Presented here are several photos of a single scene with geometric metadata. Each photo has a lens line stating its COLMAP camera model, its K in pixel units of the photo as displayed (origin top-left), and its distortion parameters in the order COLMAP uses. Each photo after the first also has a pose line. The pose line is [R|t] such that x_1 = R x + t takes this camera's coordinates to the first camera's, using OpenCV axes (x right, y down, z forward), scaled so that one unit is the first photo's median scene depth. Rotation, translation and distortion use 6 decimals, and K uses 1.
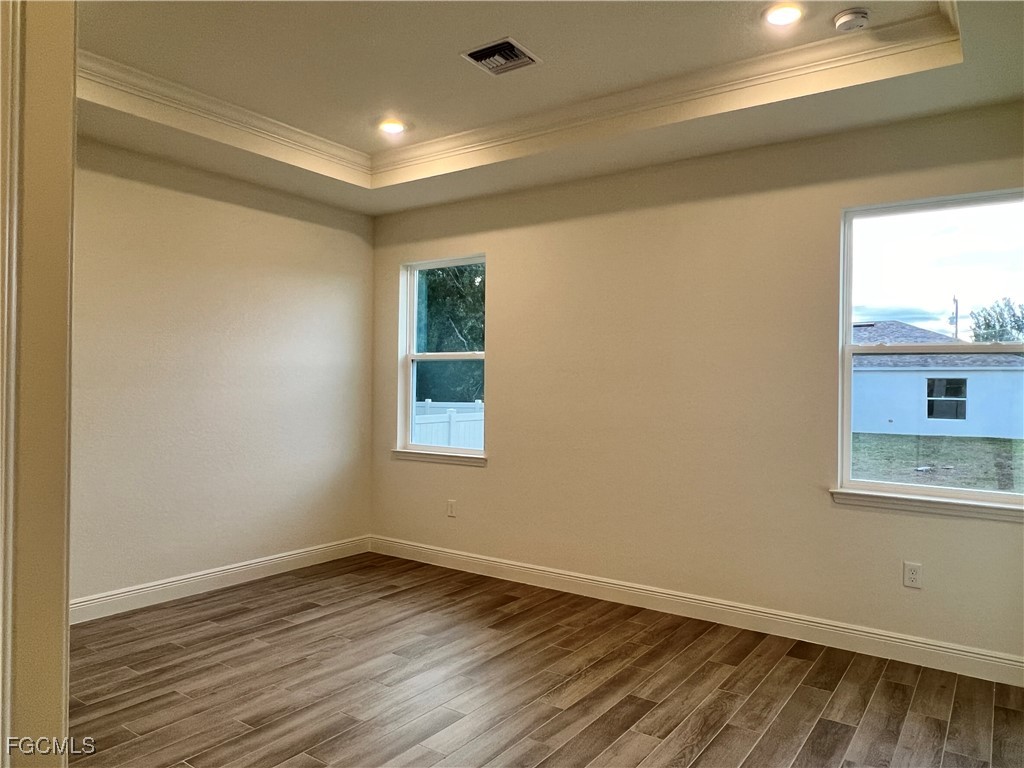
lens RADIAL K [[698.3, 0, 507.8], [0, 698.3, 379.1], [0, 0, 1]] dist [-0.000985, -0.007840]
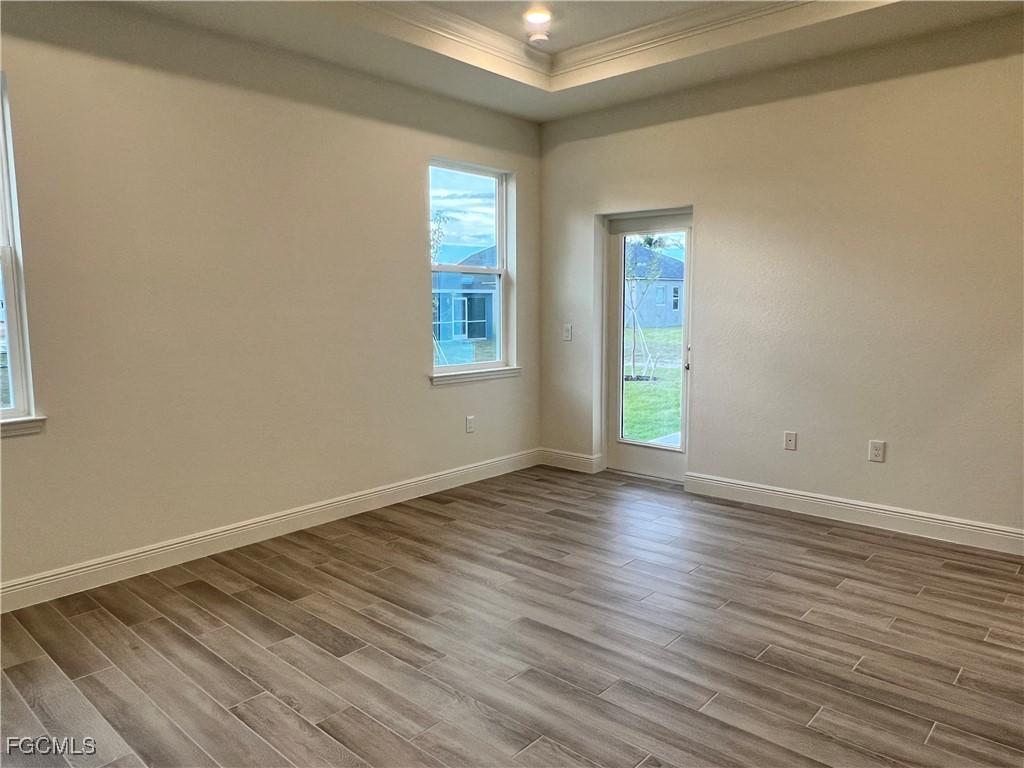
lens RADIAL K [[698.3, 0, 507.8], [0, 698.3, 379.1], [0, 0, 1]] dist [-0.000985, -0.007840]
pose [[0.113153, -0.127518, 0.985361, -0.824617], [-0.005408, 0.991636, 0.128951, -0.009900], [-0.993563, -0.019920, 0.111517, 0.708152]]
